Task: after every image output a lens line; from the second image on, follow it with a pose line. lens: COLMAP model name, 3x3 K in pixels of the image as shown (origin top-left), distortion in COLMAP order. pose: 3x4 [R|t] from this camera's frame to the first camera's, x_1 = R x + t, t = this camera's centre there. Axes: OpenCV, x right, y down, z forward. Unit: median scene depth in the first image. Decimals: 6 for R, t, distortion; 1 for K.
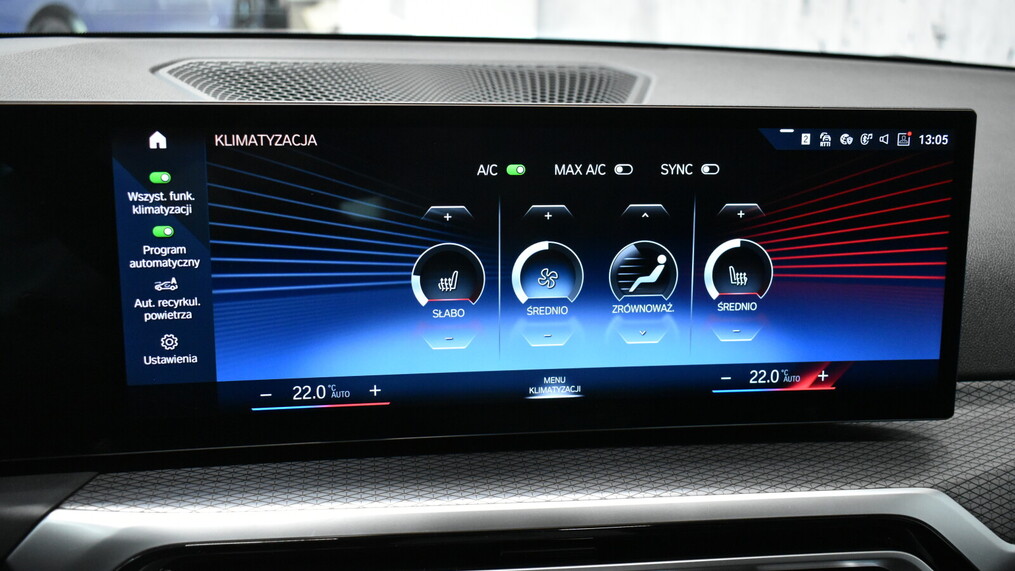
lens RADIAL K [[1036.1, 0, 507.5], [0, 1036.1, 285.5], [0, 0, 1]] dist [-0.013908, -0.005293]
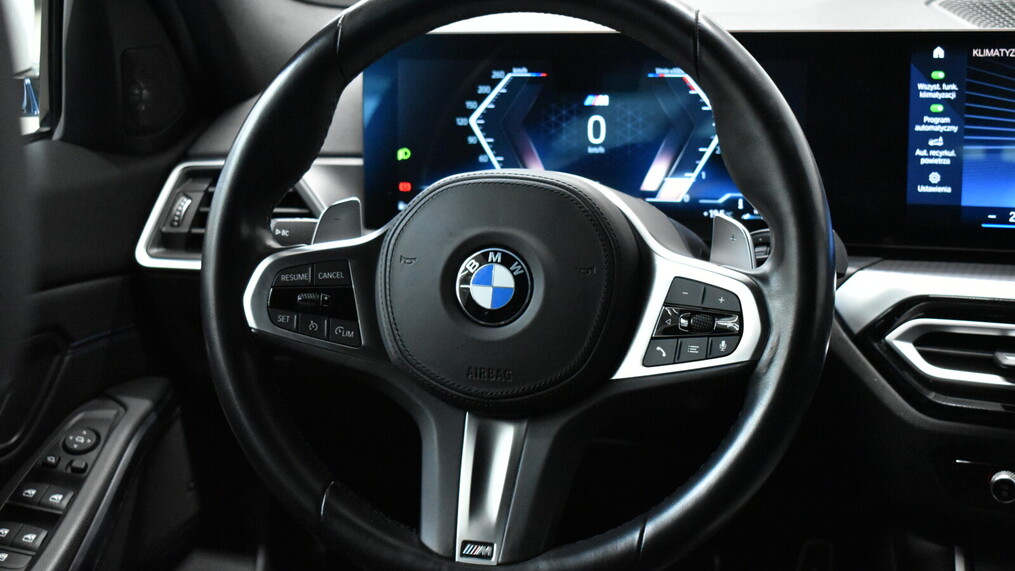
lens RADIAL K [[1707.1, 0, 507.5], [0, 1707.1, 285.5], [0, 0, 1]] dist [0.010767, -0.124189]
pose [[0.829374, 0.073403, -0.553851, 0.611163], [-0.090500, 0.995890, -0.003535, 0.294089], [0.551315, 0.053055, 0.832609, -1.584537]]
